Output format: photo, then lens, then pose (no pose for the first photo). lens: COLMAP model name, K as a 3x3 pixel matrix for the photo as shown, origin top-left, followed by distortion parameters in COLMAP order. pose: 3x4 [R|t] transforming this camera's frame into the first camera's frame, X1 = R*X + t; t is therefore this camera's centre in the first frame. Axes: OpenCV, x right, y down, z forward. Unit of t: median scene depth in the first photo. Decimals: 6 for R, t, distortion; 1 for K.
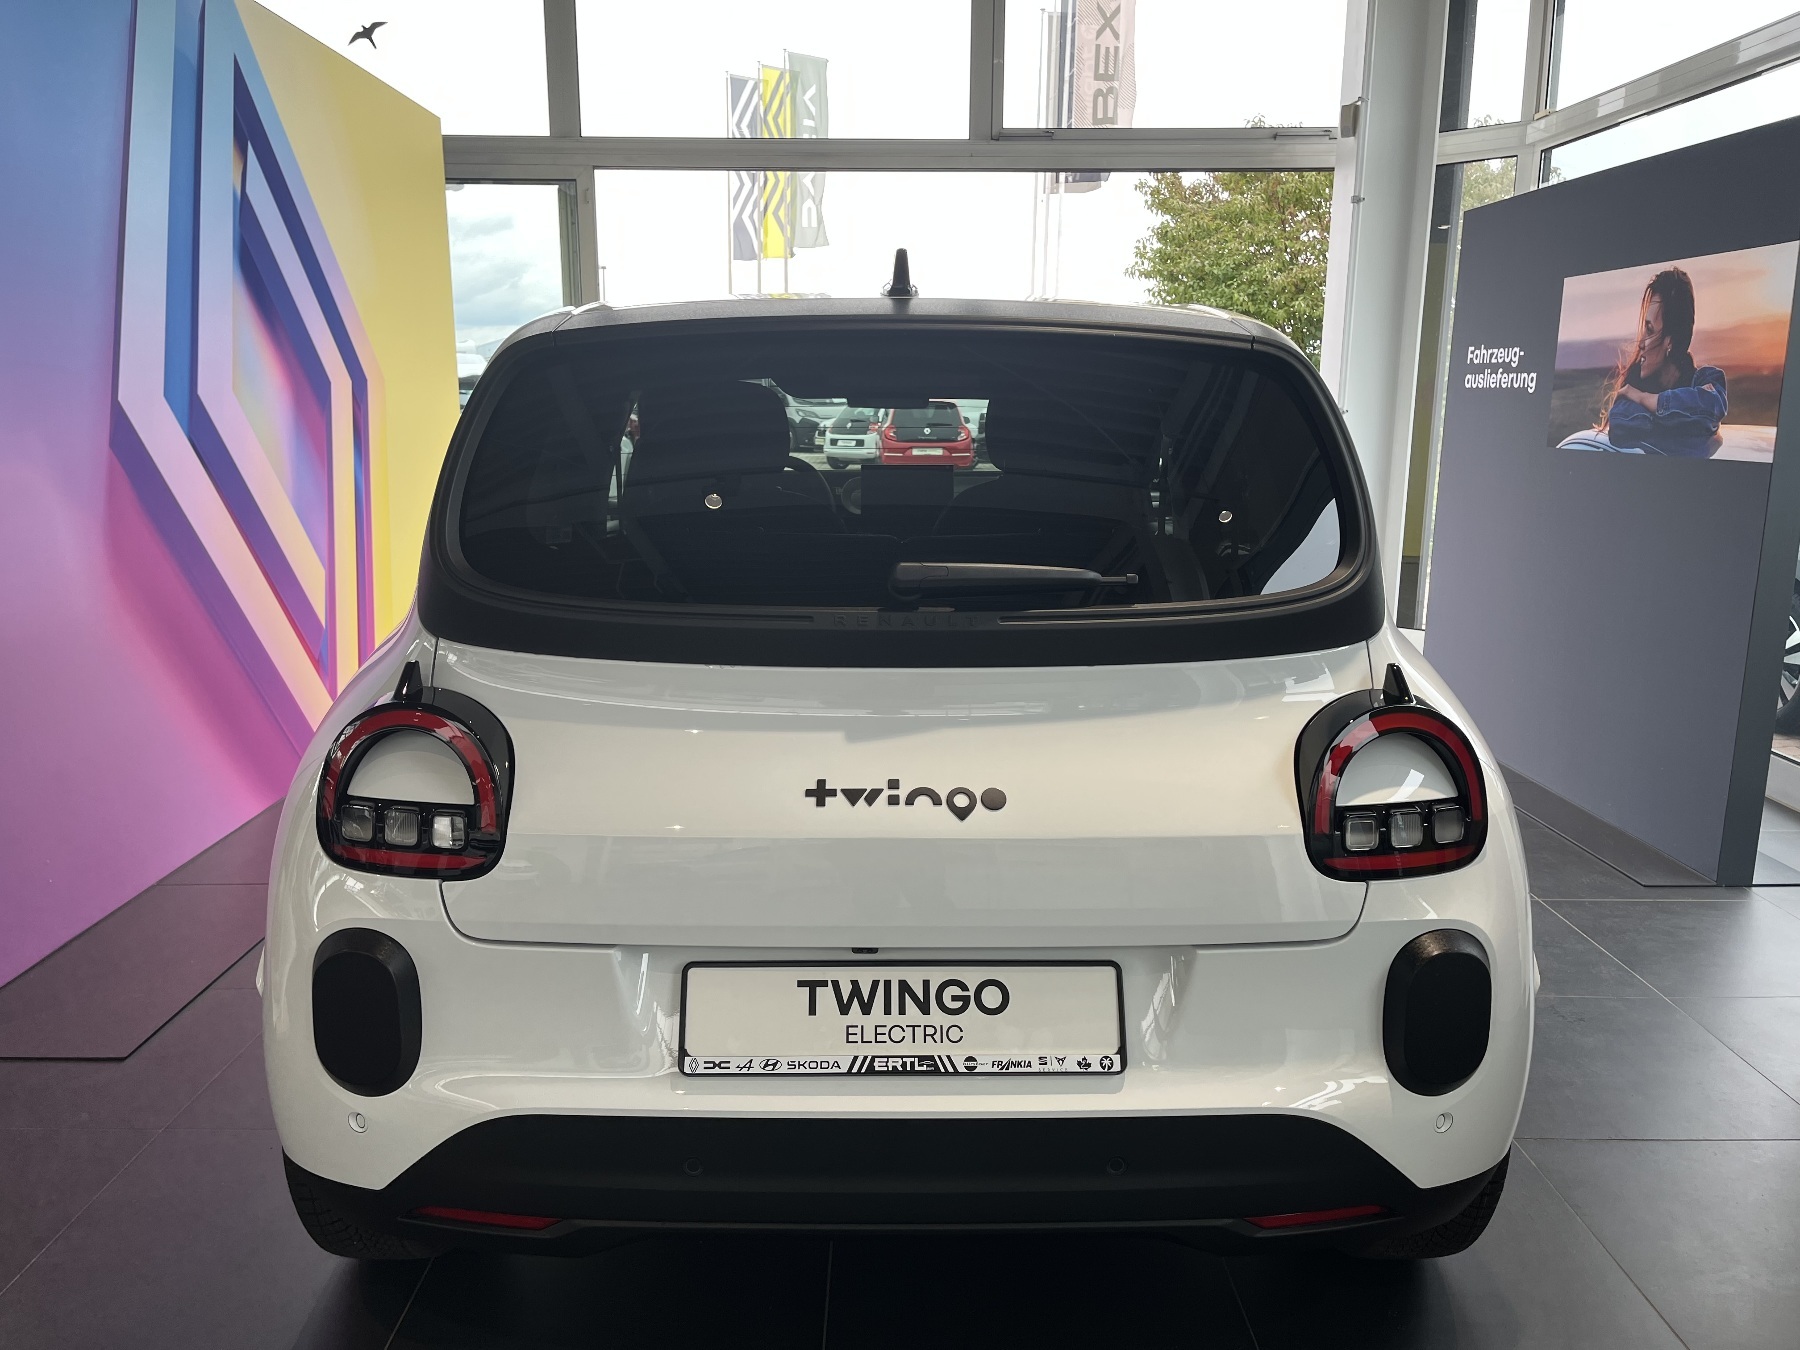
lens RADIAL K [[1386.1, 0, 893.1], [0, 1386.1, 678.1], [0, 0, 1]] dist [0.065721, -0.078671]
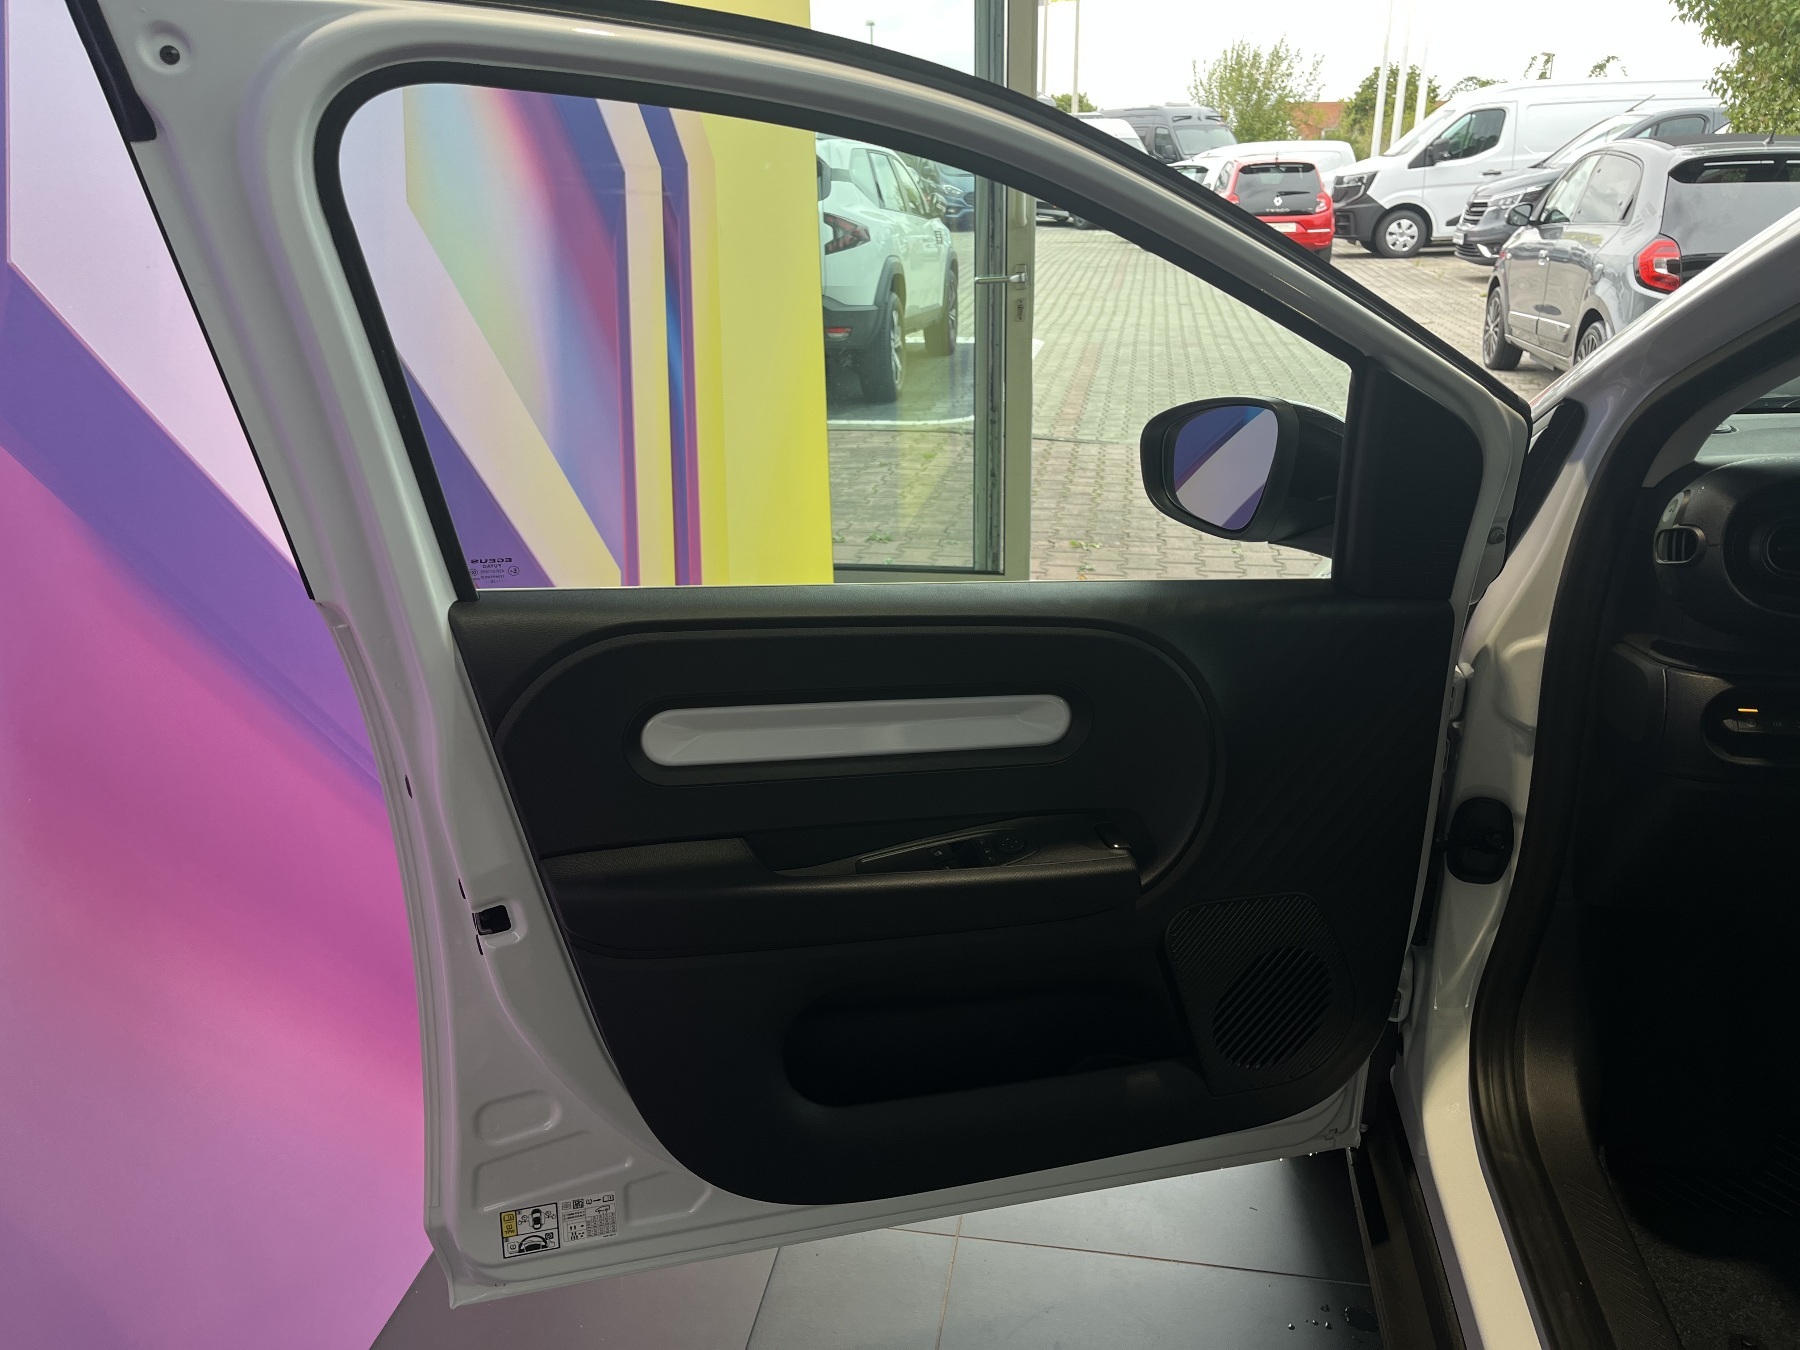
lens RADIAL K [[1386.1, 0, 893.1], [0, 1386.1, 678.1], [0, 0, 1]] dist [0.065721, -0.078671]
pose [[0.984147, 0.035502, -0.173767, -0.628893], [-0.008602, 0.988162, 0.153170, -0.324673], [0.177148, -0.149247, 0.972802, 1.488935]]
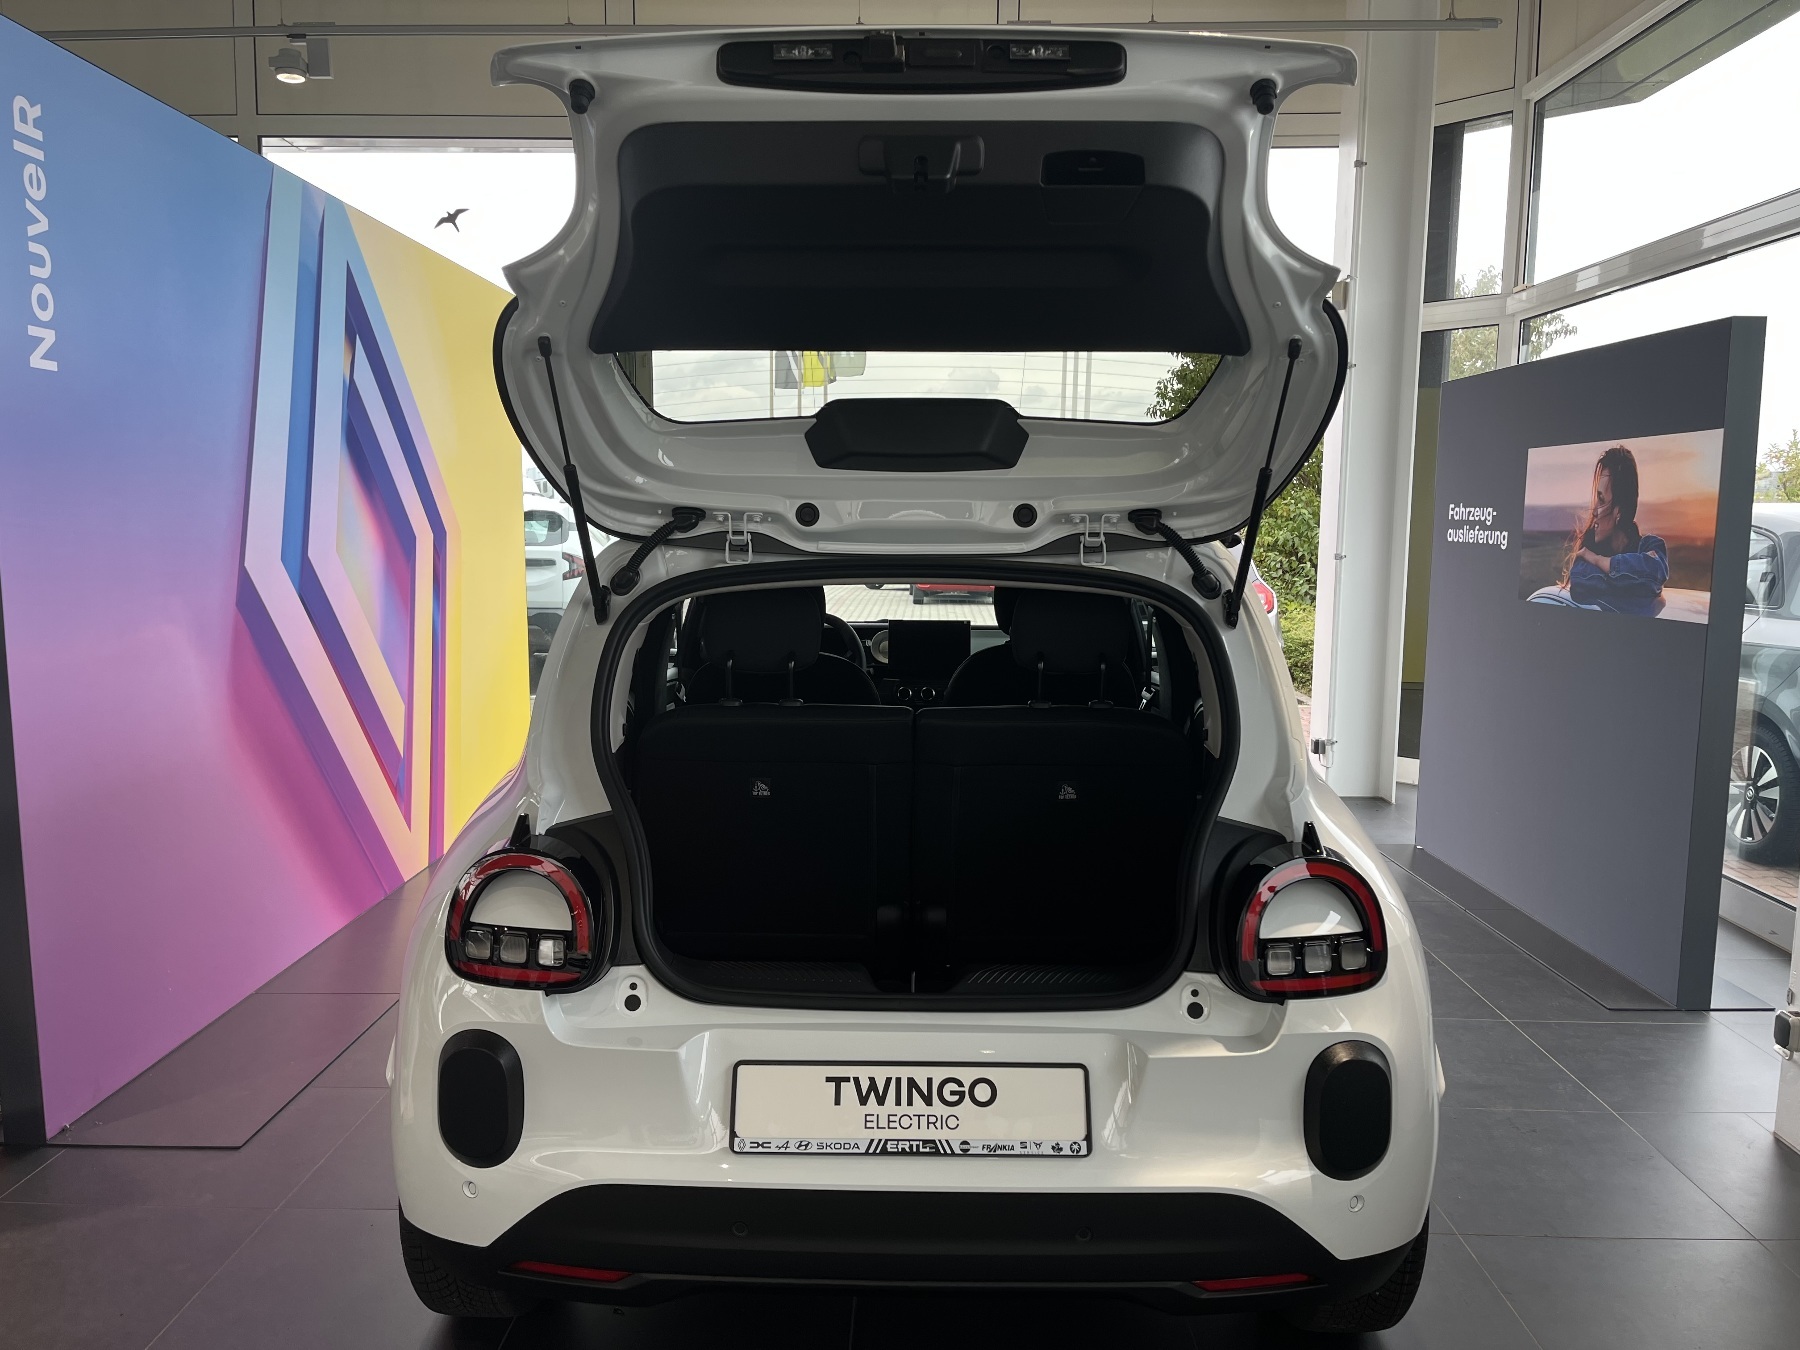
lens RADIAL K [[1386.1, 0, 893.1], [0, 1386.1, 678.1], [0, 0, 1]] dist [0.065721, -0.078671]
pose [[0.999660, 0.004629, -0.025643, 0.020546], [-0.006668, 0.996773, -0.079999, -0.036184], [0.025190, 0.080142, 0.996465, -0.253725]]
